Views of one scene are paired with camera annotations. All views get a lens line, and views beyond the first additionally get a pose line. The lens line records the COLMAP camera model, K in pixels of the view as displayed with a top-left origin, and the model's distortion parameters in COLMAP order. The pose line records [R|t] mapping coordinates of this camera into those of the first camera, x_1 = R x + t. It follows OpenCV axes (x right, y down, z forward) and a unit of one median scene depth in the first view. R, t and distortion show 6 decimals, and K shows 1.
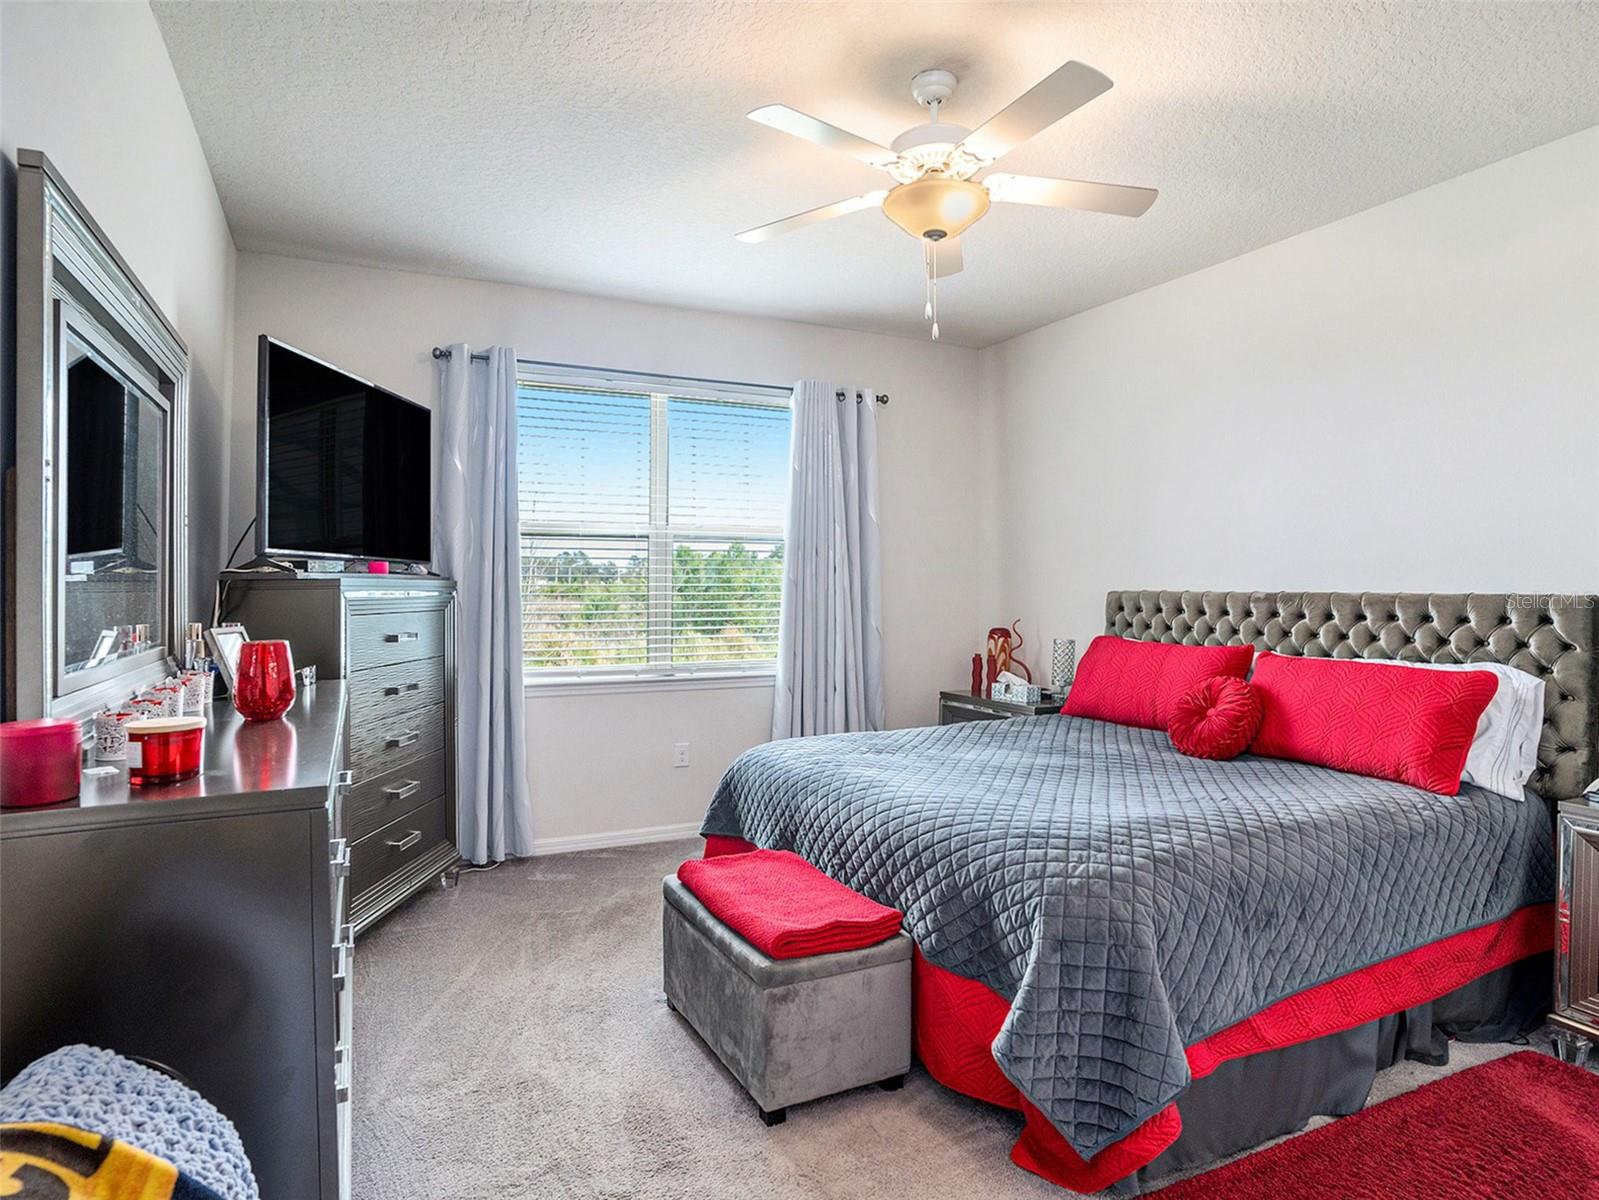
lens RADIAL K [[881.1, 0, 787.3], [0, 881.1, 592.2], [0, 0, 1]] dist [-0.044306, 0.001007]
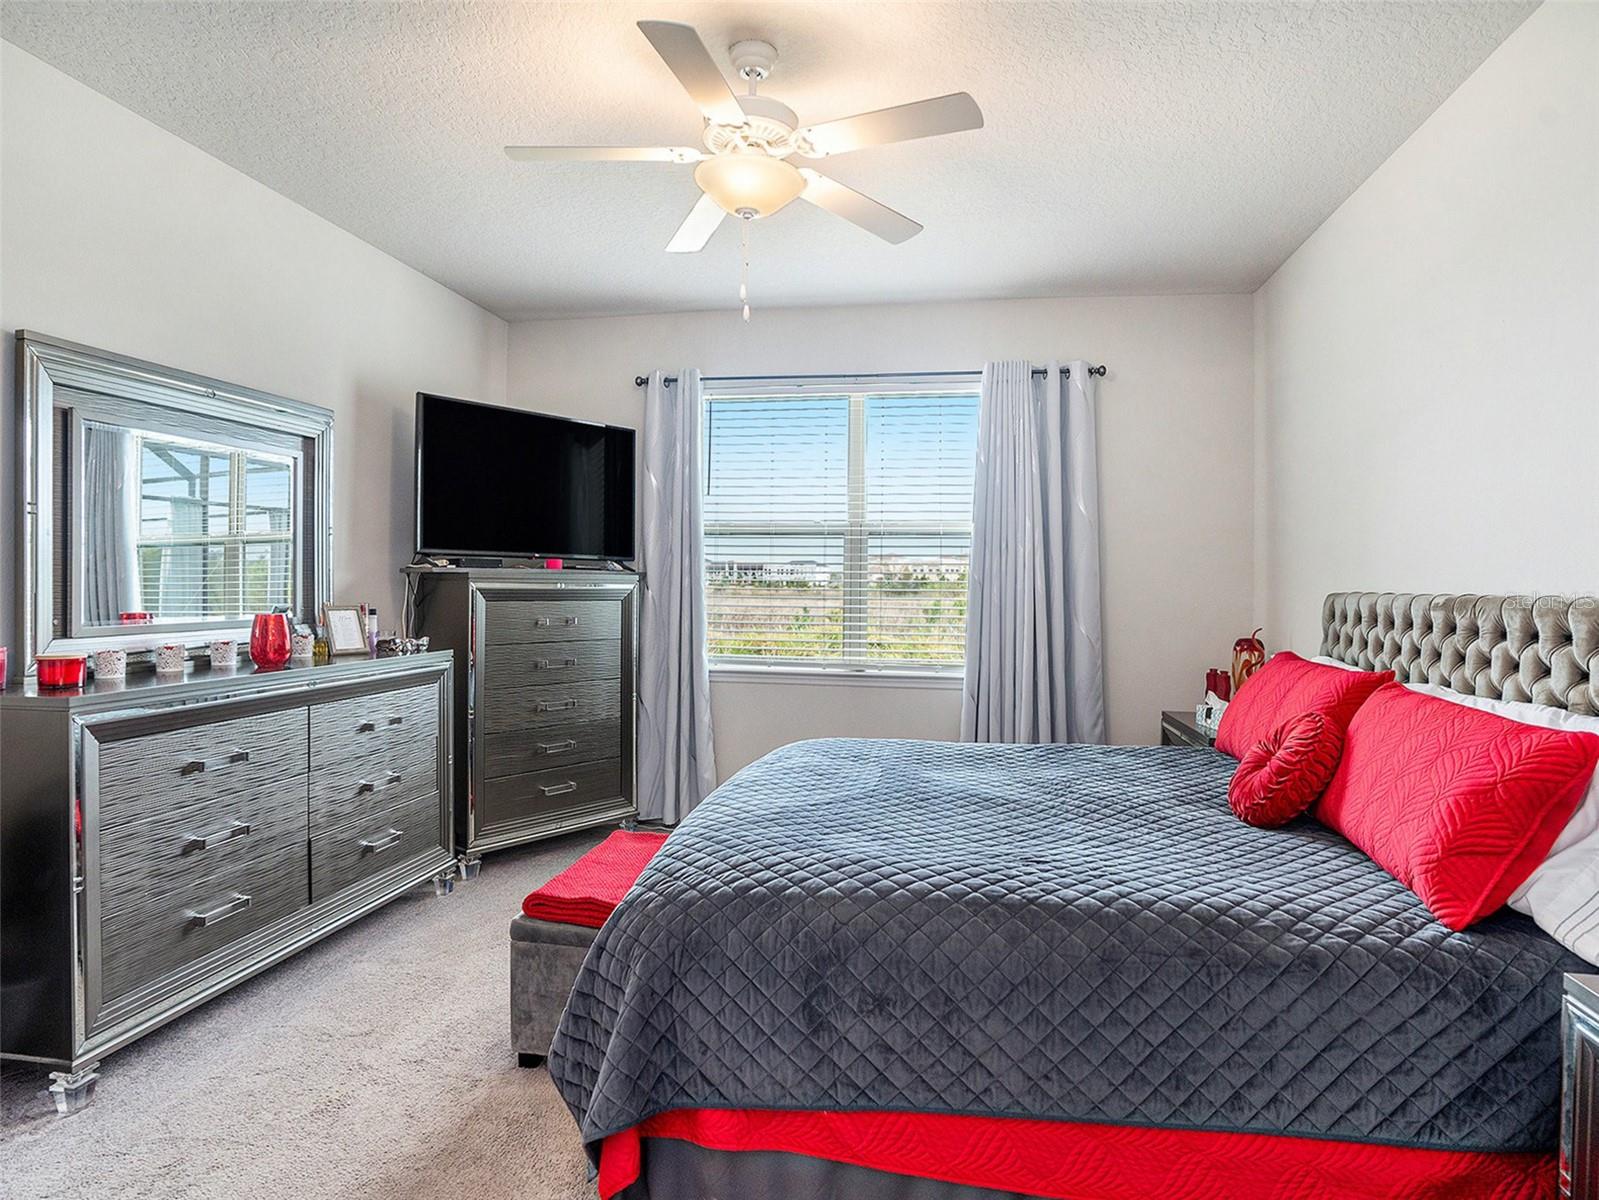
lens RADIAL K [[881.1, 0, 794.1], [0, 881.1, 597.7], [0, 0, 1]] dist [-0.044306, 0.001007]
pose [[0.830041, 0.019434, -0.557363, 0.419372], [-0.015200, 0.999810, 0.012226, -0.000522], [0.557494, -0.001676, 0.830179, 0.132189]]
